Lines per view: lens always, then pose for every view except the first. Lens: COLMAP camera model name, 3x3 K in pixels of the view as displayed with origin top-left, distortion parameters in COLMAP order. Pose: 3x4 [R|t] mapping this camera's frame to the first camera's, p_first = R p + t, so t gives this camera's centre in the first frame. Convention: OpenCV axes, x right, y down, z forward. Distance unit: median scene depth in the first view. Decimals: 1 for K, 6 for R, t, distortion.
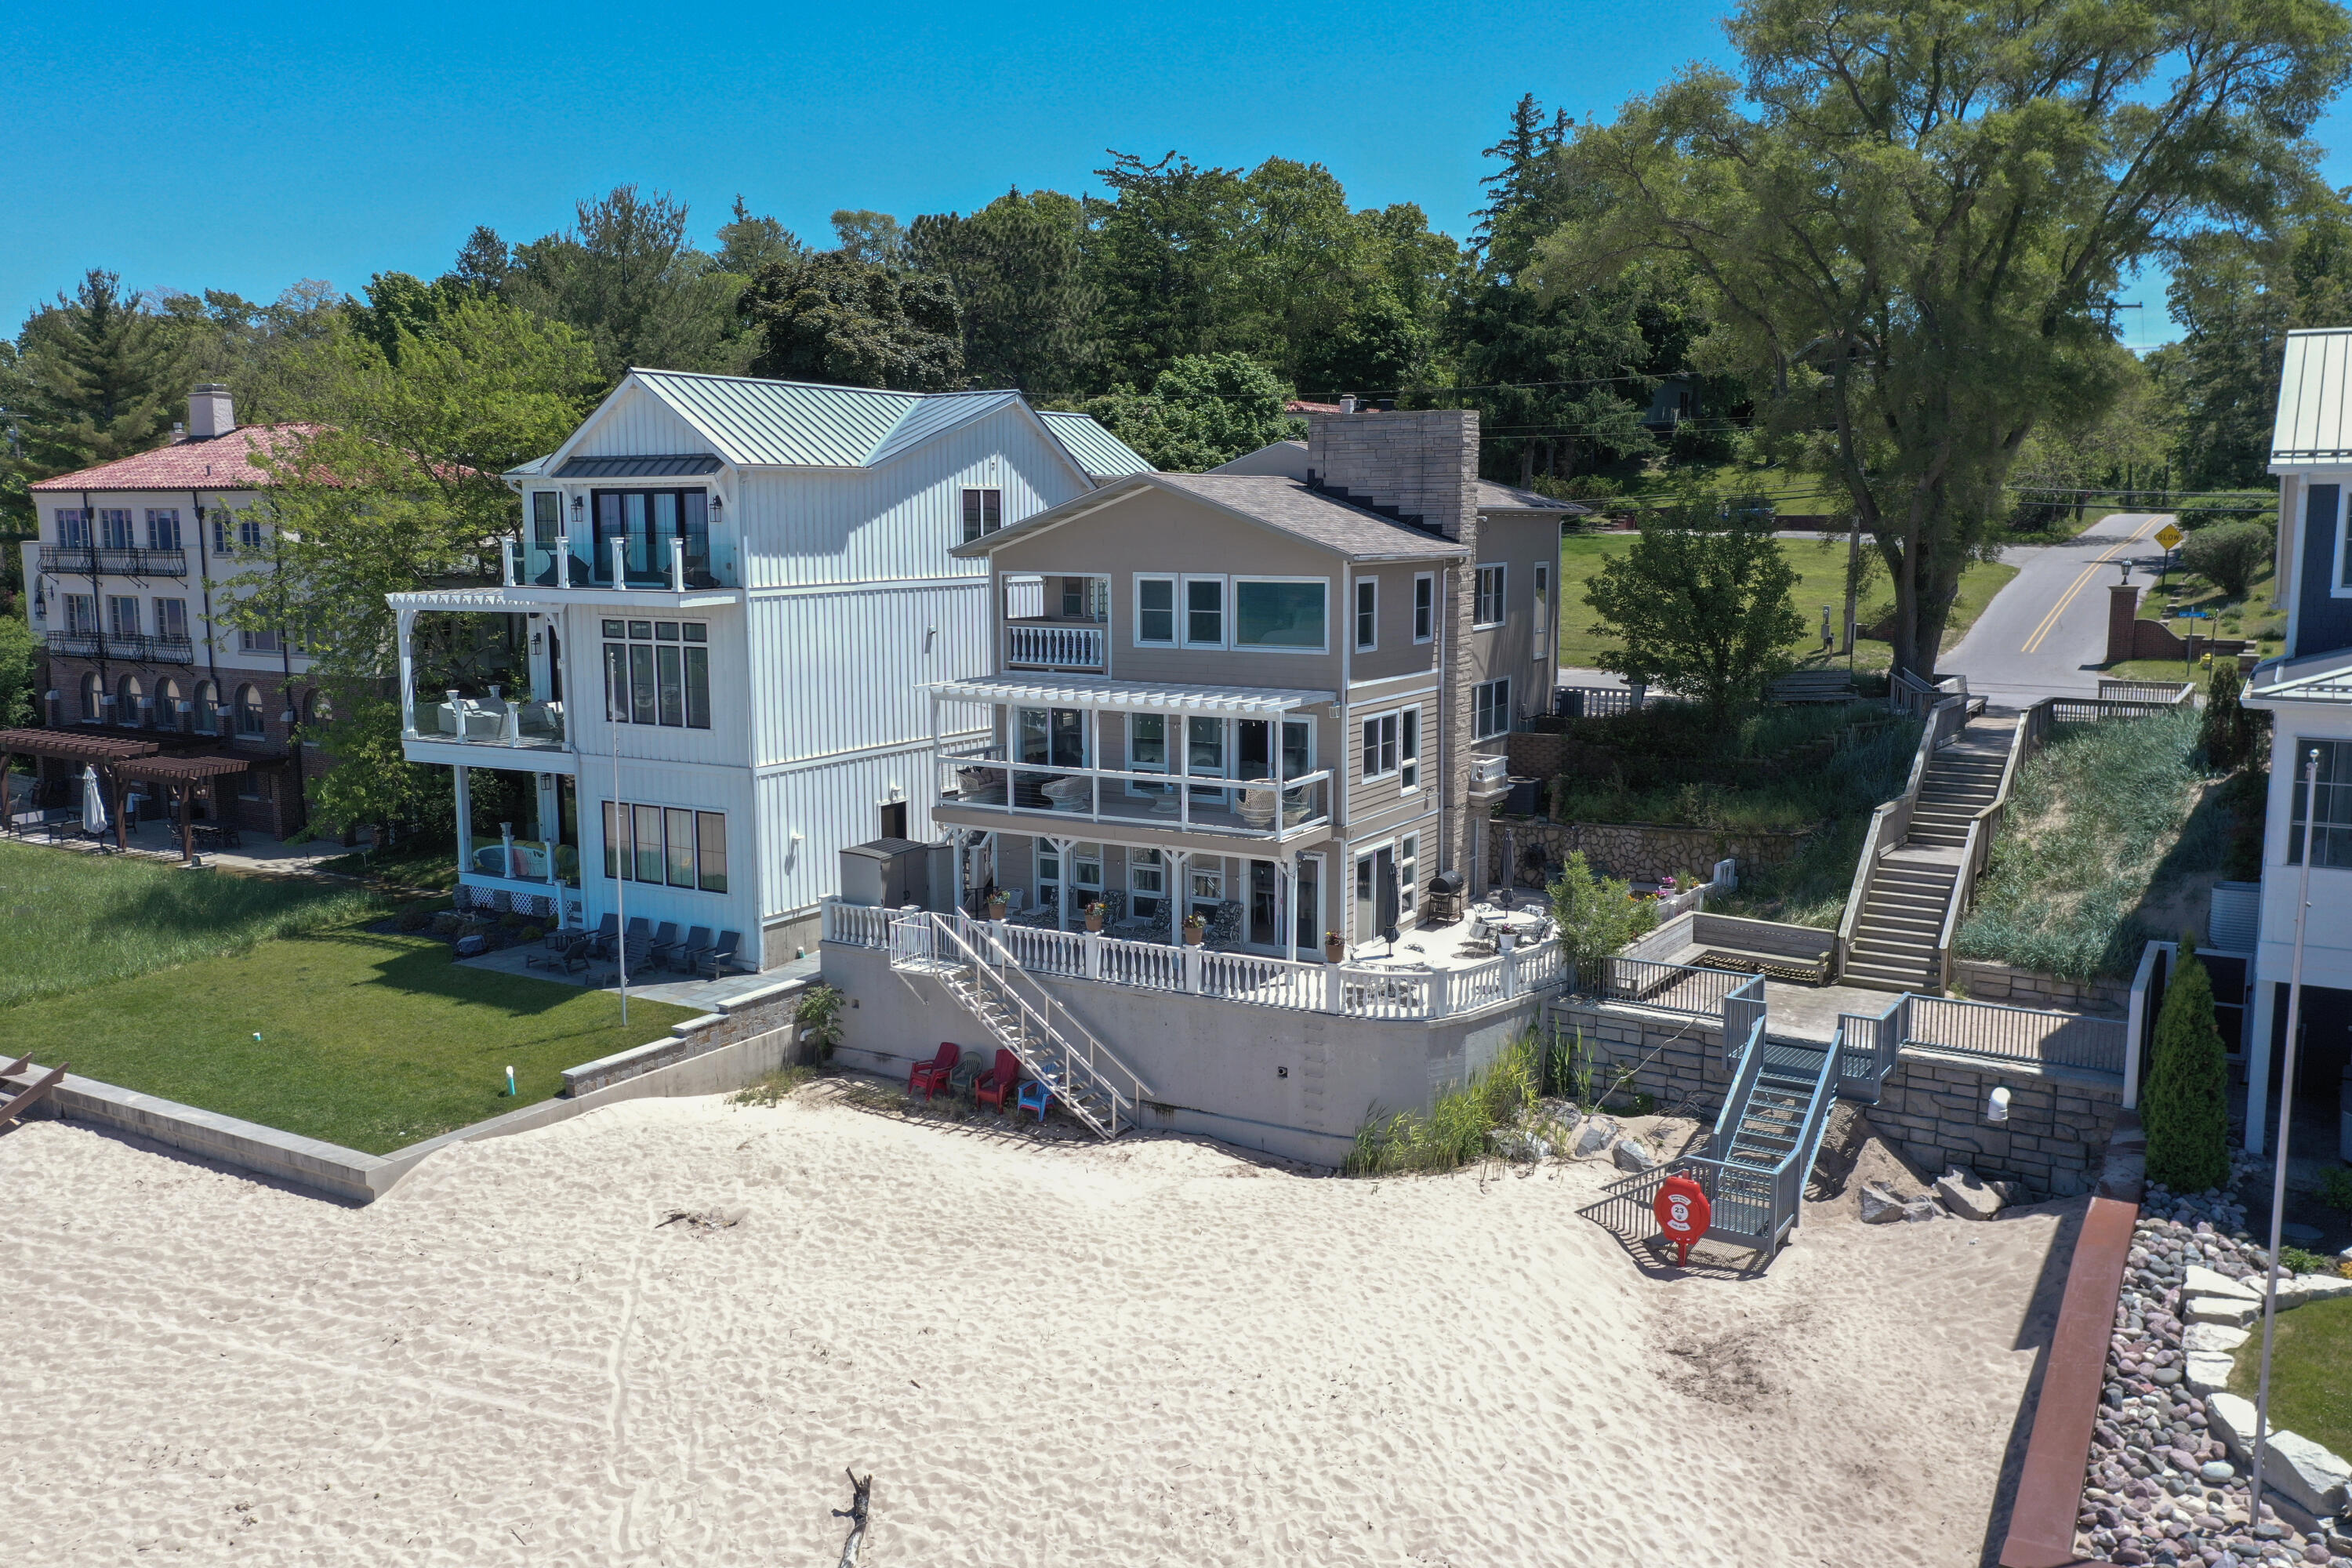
lens RADIAL K [[1879.5, 0, 1176.0], [0, 1879.5, 784.0], [0, 0, 1]] dist [0.001623, 0.004328]
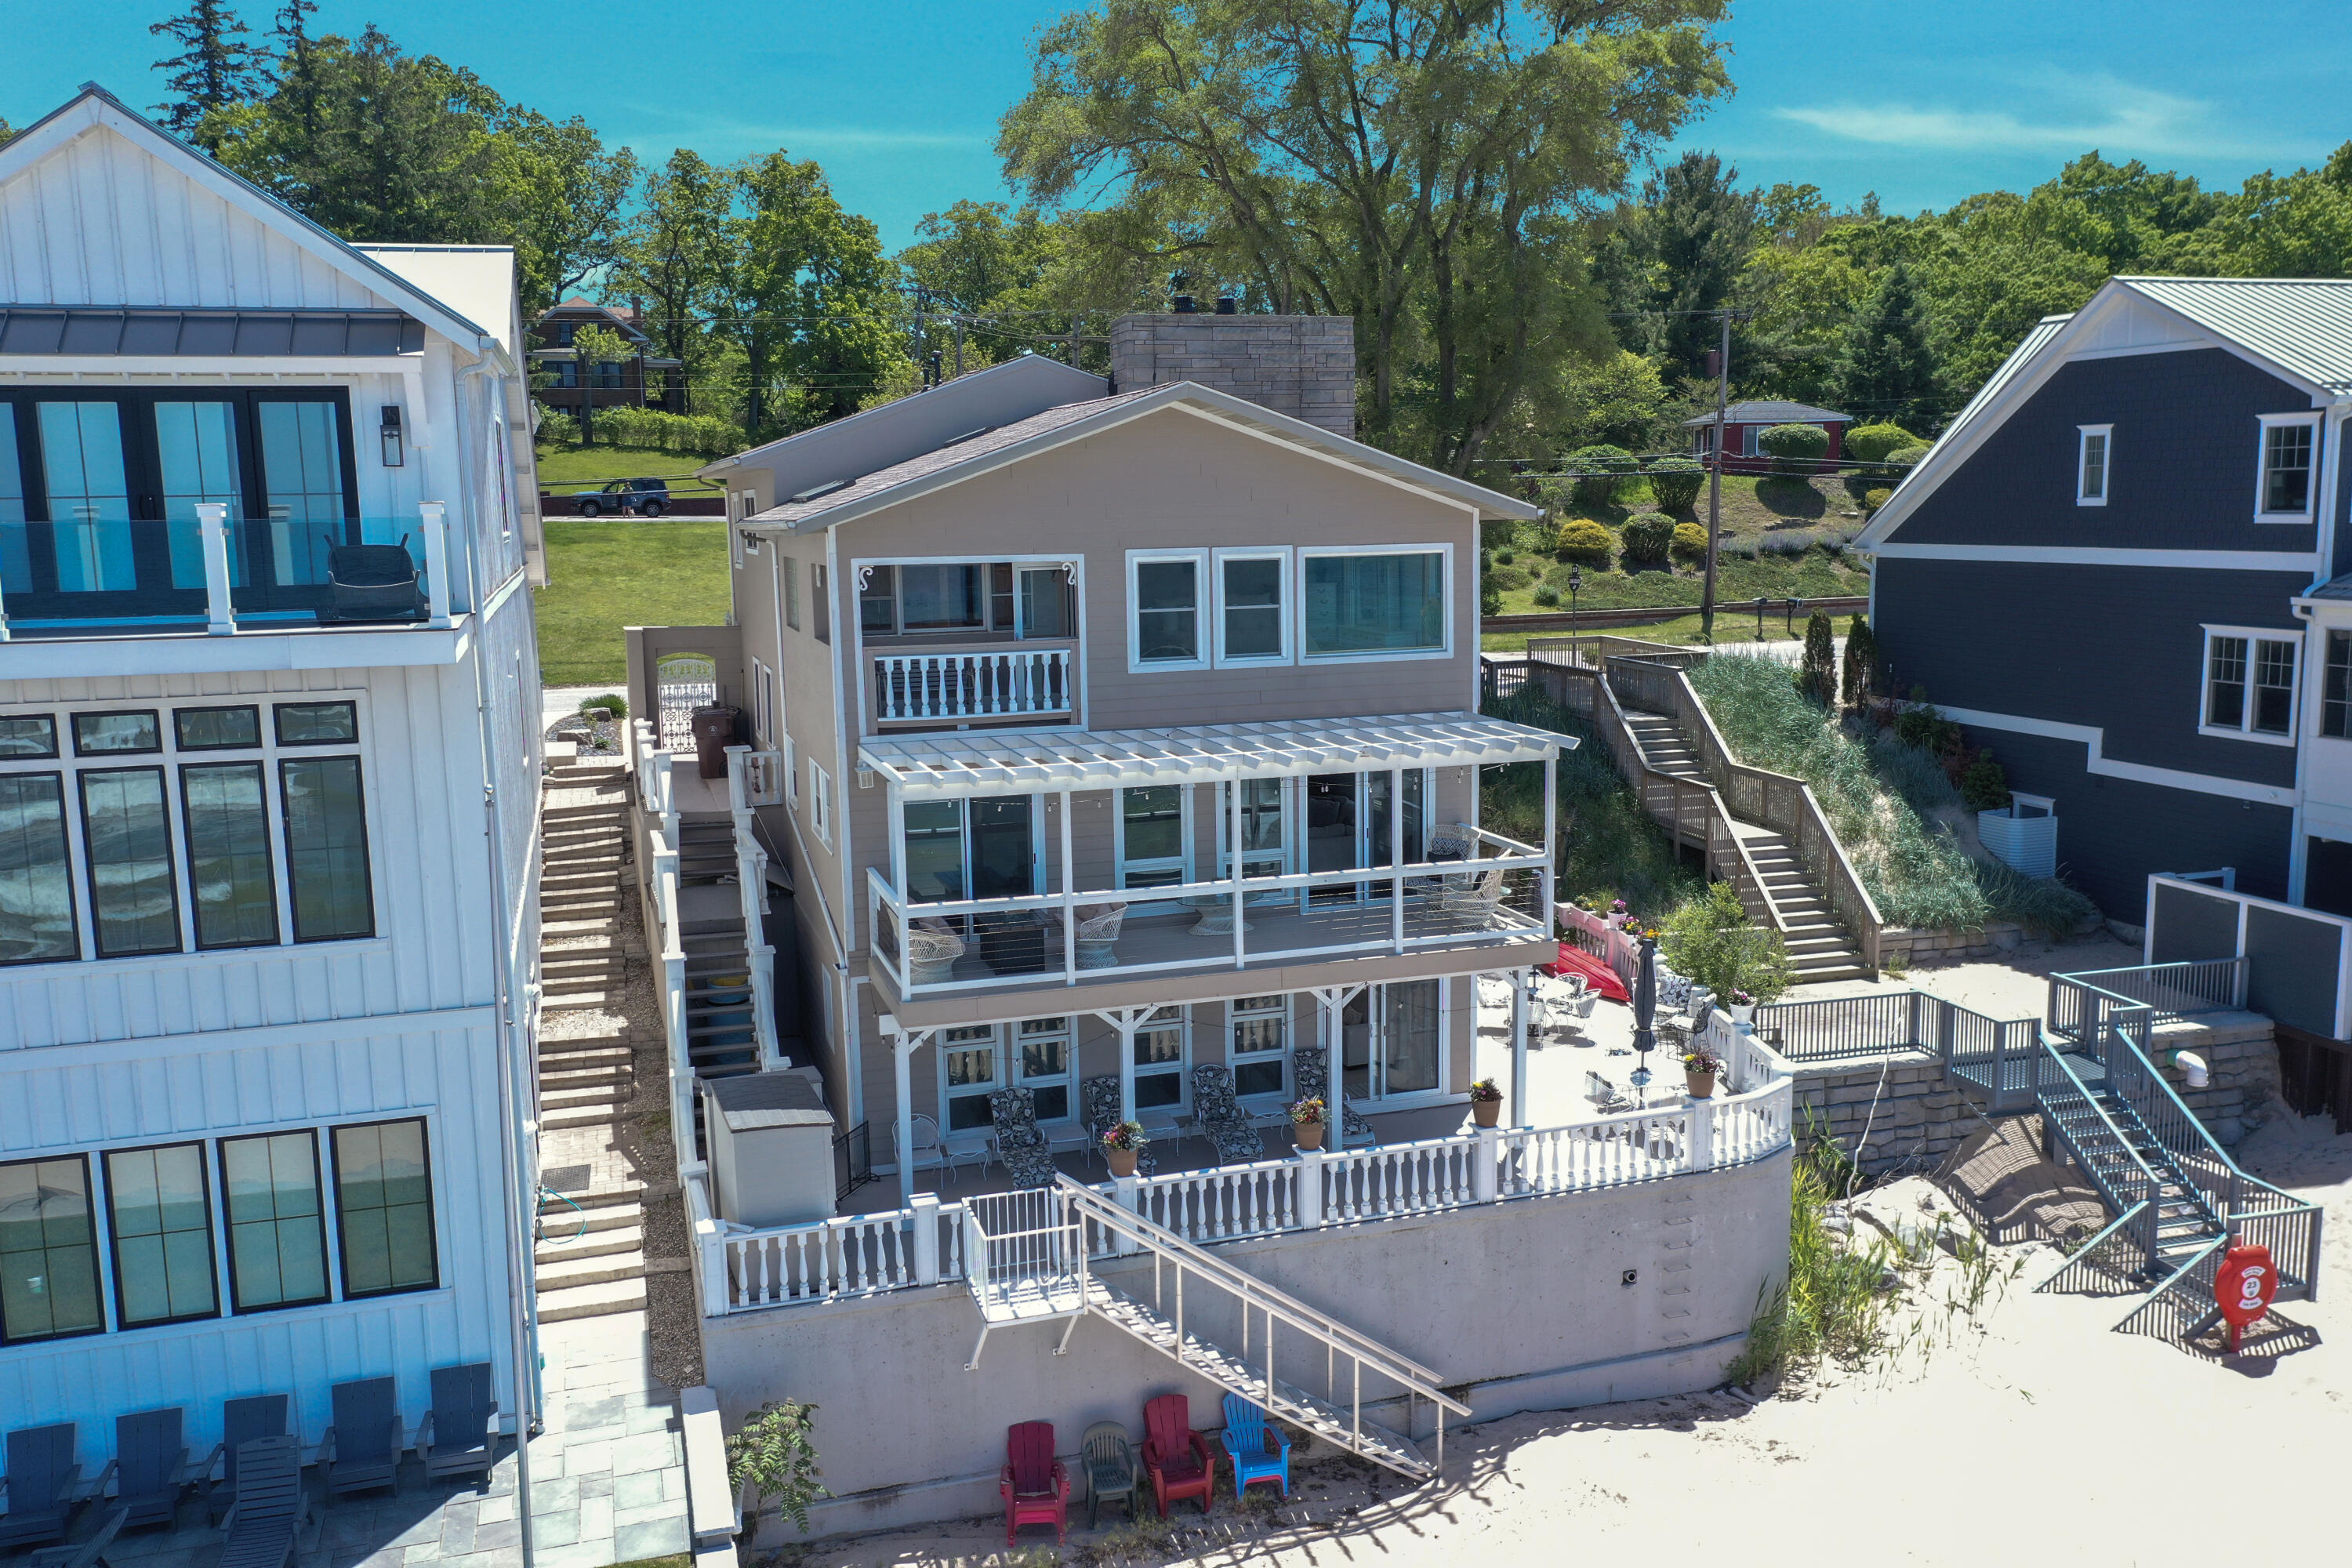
lens RADIAL K [[1879.5, 0, 1176.0], [0, 1879.5, 784.0], [0, 0, 1]] dist [0.001623, 0.004328]
pose [[0.662544, -0.122220, 0.738984, -0.469235], [0.123381, 0.990929, 0.053271, -0.068748], [-0.738791, 0.055882, 0.671614, 0.590556]]
